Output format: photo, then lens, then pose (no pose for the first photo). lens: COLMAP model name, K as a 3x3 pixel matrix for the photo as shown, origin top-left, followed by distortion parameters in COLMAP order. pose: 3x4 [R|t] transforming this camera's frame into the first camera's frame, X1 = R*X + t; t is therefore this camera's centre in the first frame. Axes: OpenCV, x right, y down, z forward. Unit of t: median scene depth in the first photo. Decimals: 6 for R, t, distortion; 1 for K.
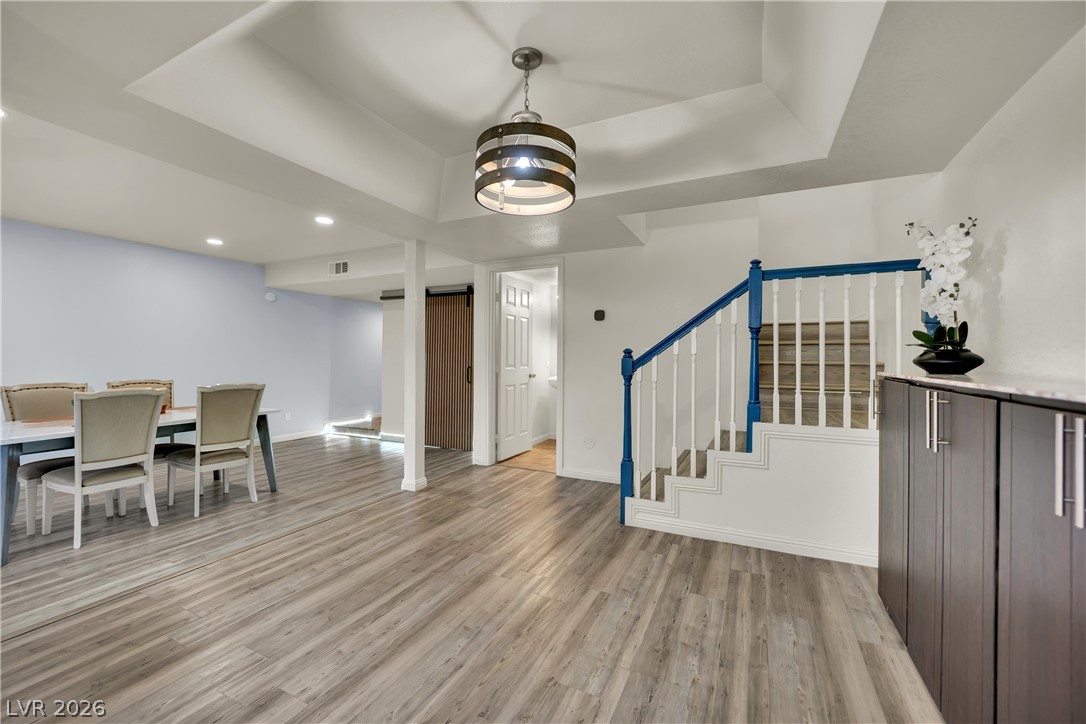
lens RADIAL K [[445.9, 0, 536.3], [0, 445.9, 357.8], [0, 0, 1]] dist [-0.024515, 0.002735]
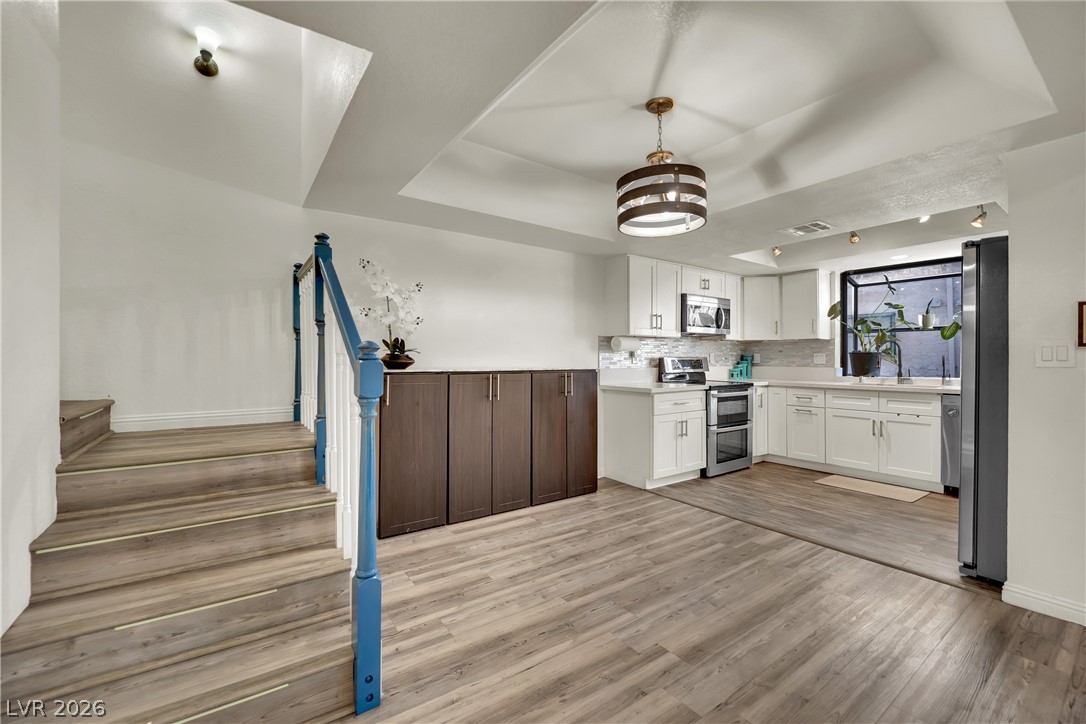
lens RADIAL K [[445.9, 0, 529.8], [0, 445.9, 356.7], [0, 0, 1]] dist [-0.024515, 0.002735]
pose [[-0.866334, -0.000025, 0.499465, -0.211115], [-0.003164, 0.999980, -0.005439, -0.002911], [-0.499455, -0.006292, -0.866317, 1.490895]]
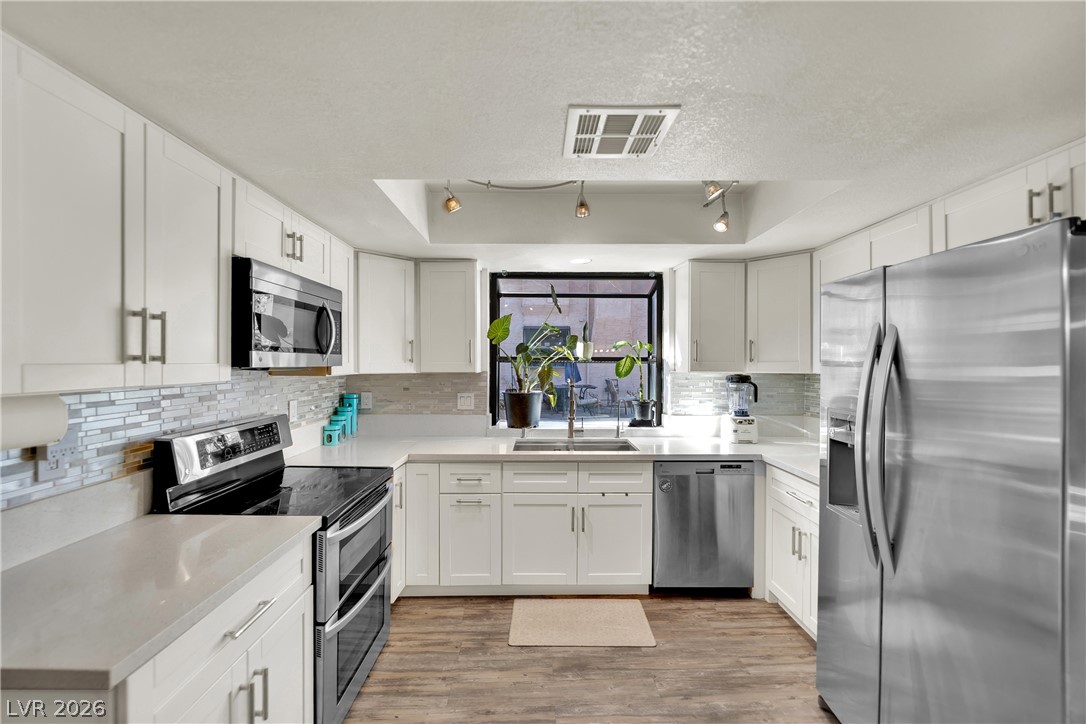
lens RADIAL K [[457.2, 0, 533.3], [0, 457.2, 365.2], [0, 0, 1]] dist [-0.020132, -0.000303]
pose [[-0.898671, -0.001010, -0.438623, 0.032194], [-0.004161, 0.999972, 0.006222, -0.112222], [0.438605, 0.007417, -0.898650, 0.485070]]
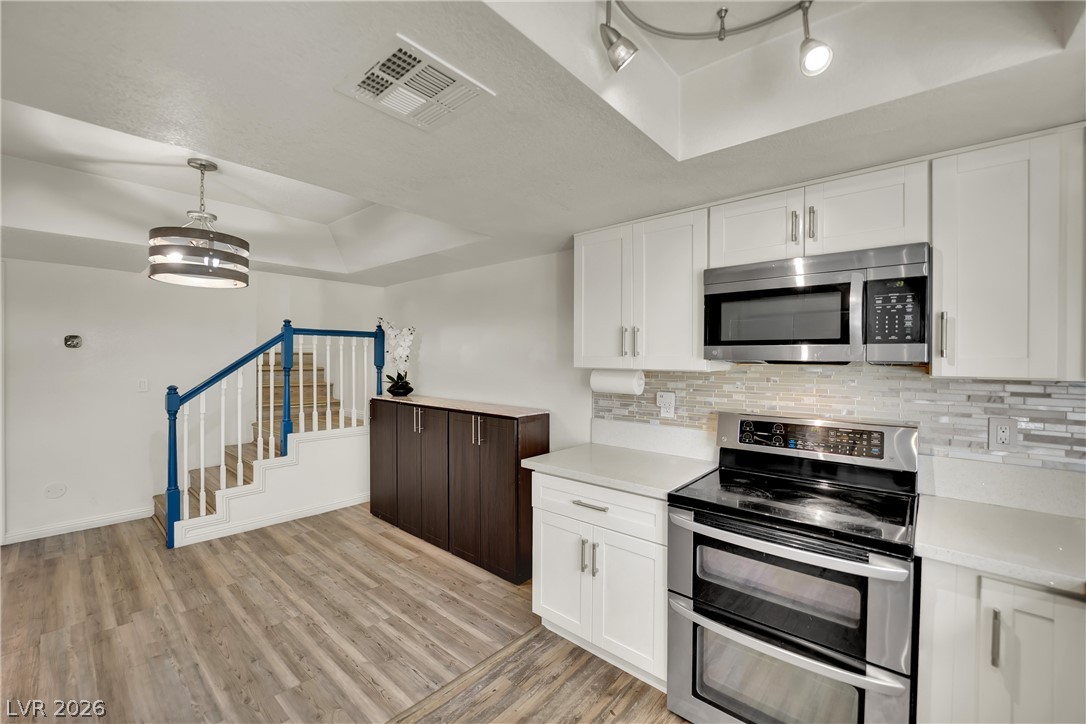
lens RADIAL K [[445.9, 0, 539.2], [0, 445.9, 355.7], [0, 0, 1]] dist [-0.024515, 0.002735]
pose [[0.270204, -0.002705, 0.962799, -0.653452], [-0.004678, 0.999981, 0.004123, -0.114589], [-0.962792, -0.005618, 0.270186, -0.162211]]
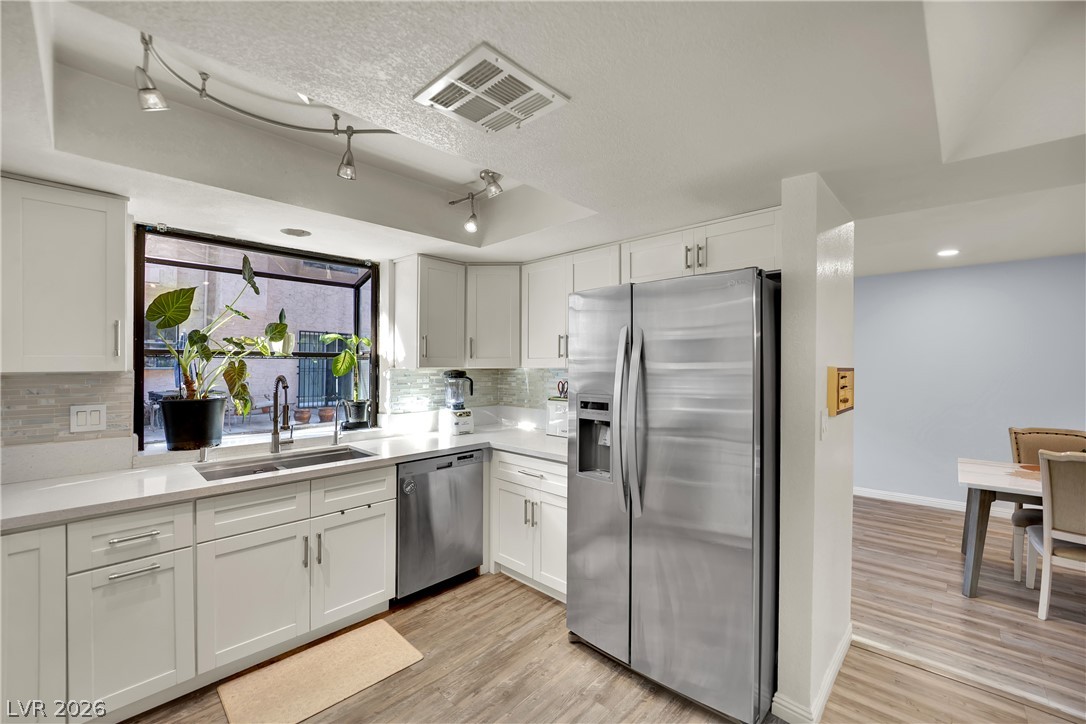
lens RADIAL K [[445.9, 0, 544.8], [0, 445.9, 365.2], [0, 0, 1]] dist [-0.024515, 0.002735]
pose [[-0.294789, 0.001308, -0.955562, 0.131107], [-0.003073, 0.999993, 0.002316, -0.100920], [0.955558, 0.003619, -0.294782, 0.262327]]
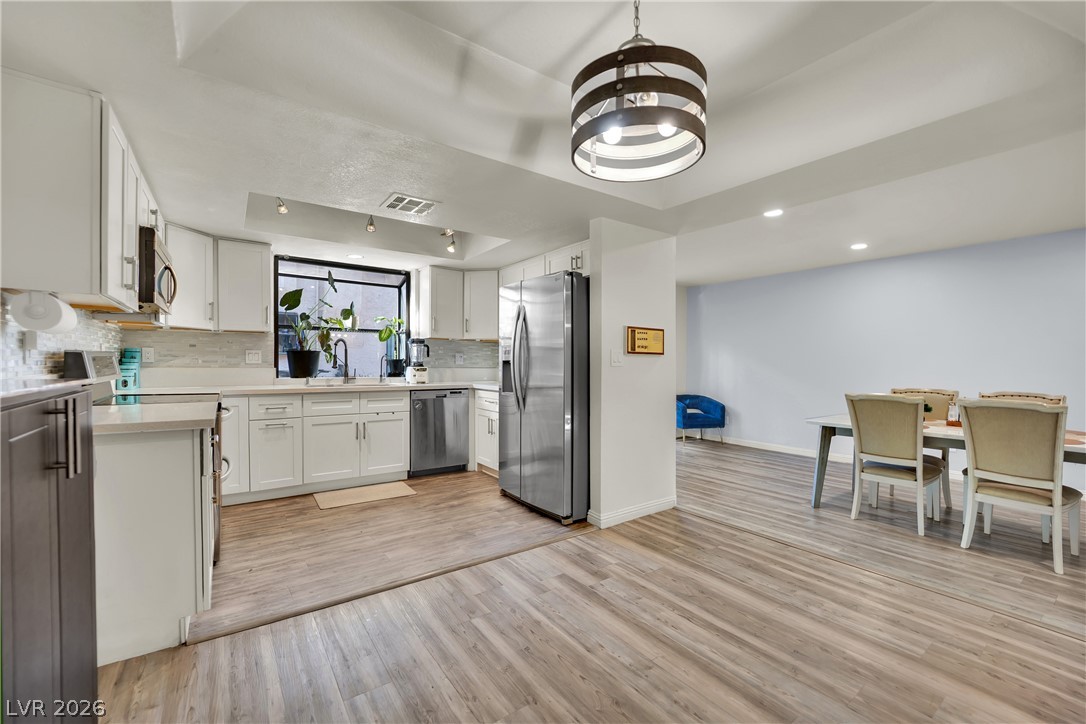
lens RADIAL K [[445.9, 0, 547.0], [0, 445.9, 371.8], [0, 0, 1]] dist [-0.024515, 0.002735]
pose [[-0.464466, 0.015299, -0.885459, 0.489413], [-0.010428, 0.999687, 0.022742, -0.004030], [0.885530, 0.019796, -0.464161, 0.829324]]
